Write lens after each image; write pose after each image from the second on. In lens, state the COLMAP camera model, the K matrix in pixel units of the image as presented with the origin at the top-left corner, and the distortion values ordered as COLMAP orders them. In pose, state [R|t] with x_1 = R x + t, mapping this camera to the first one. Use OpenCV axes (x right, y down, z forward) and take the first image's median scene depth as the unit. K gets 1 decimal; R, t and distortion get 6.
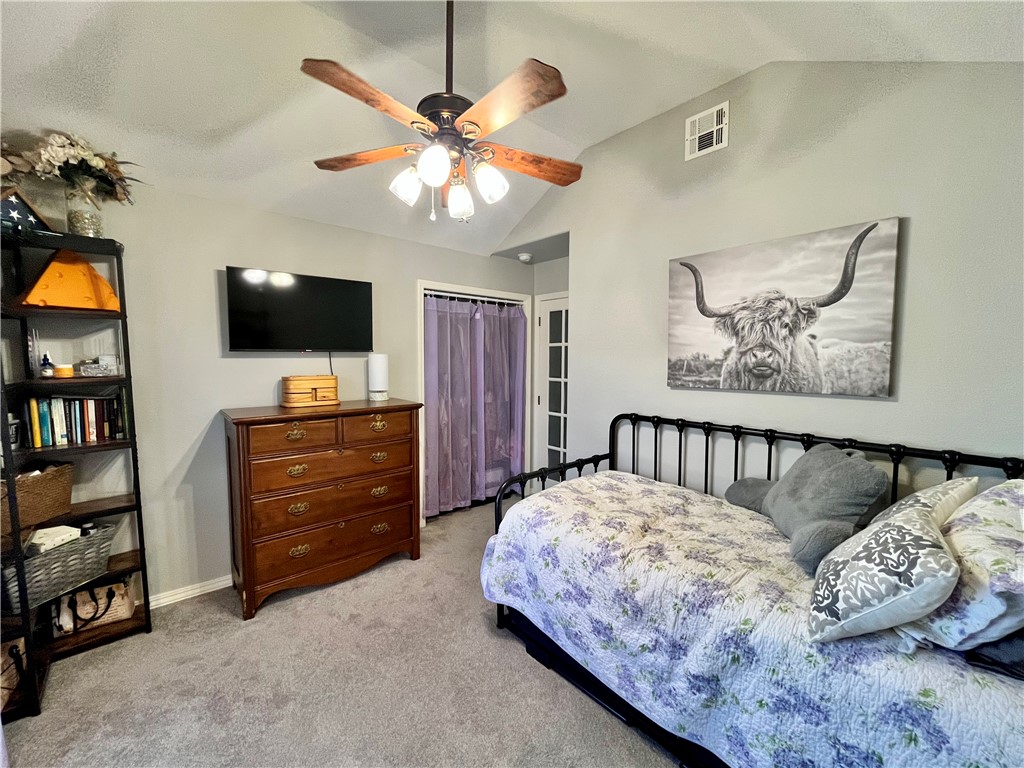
lens RADIAL K [[416.2, 0, 515.2], [0, 416.2, 387.2], [0, 0, 1]] dist [-0.002032, 0.000022]
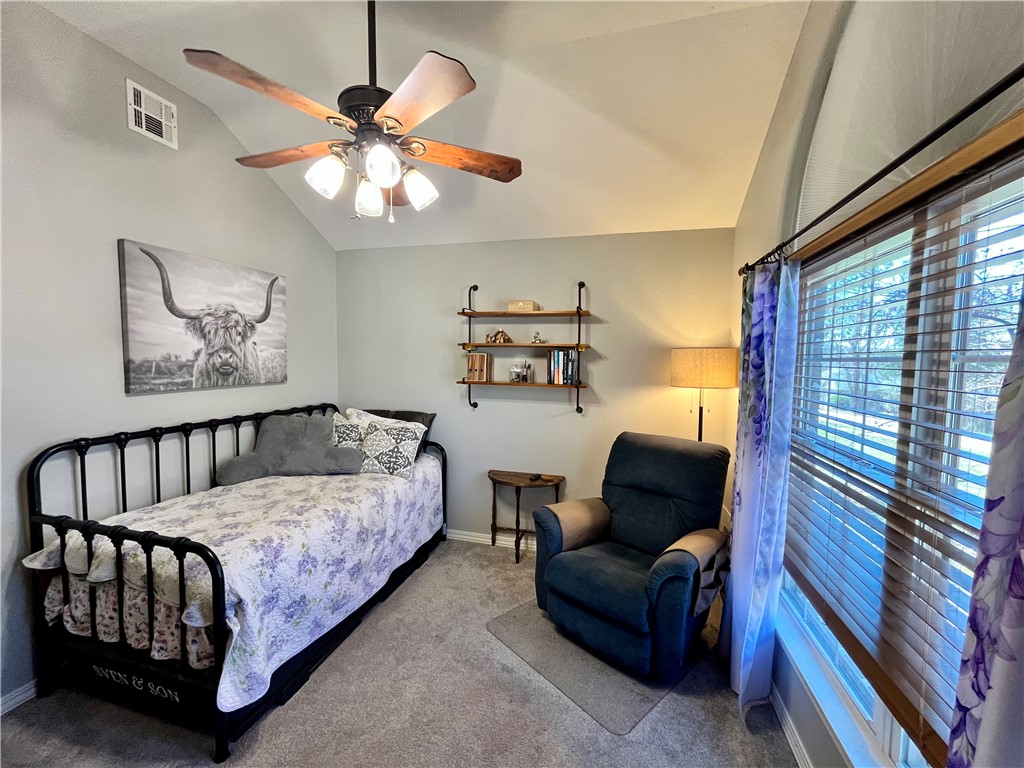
lens RADIAL K [[416.2, 0, 512.8], [0, 416.2, 384.2], [0, 0, 1]] dist [-0.002032, 0.000022]
pose [[-0.549799, -0.064494, 0.832803, -0.850550], [0.041341, 0.993692, 0.104246, -0.086365], [-0.834273, 0.091743, -0.543665, 0.949376]]
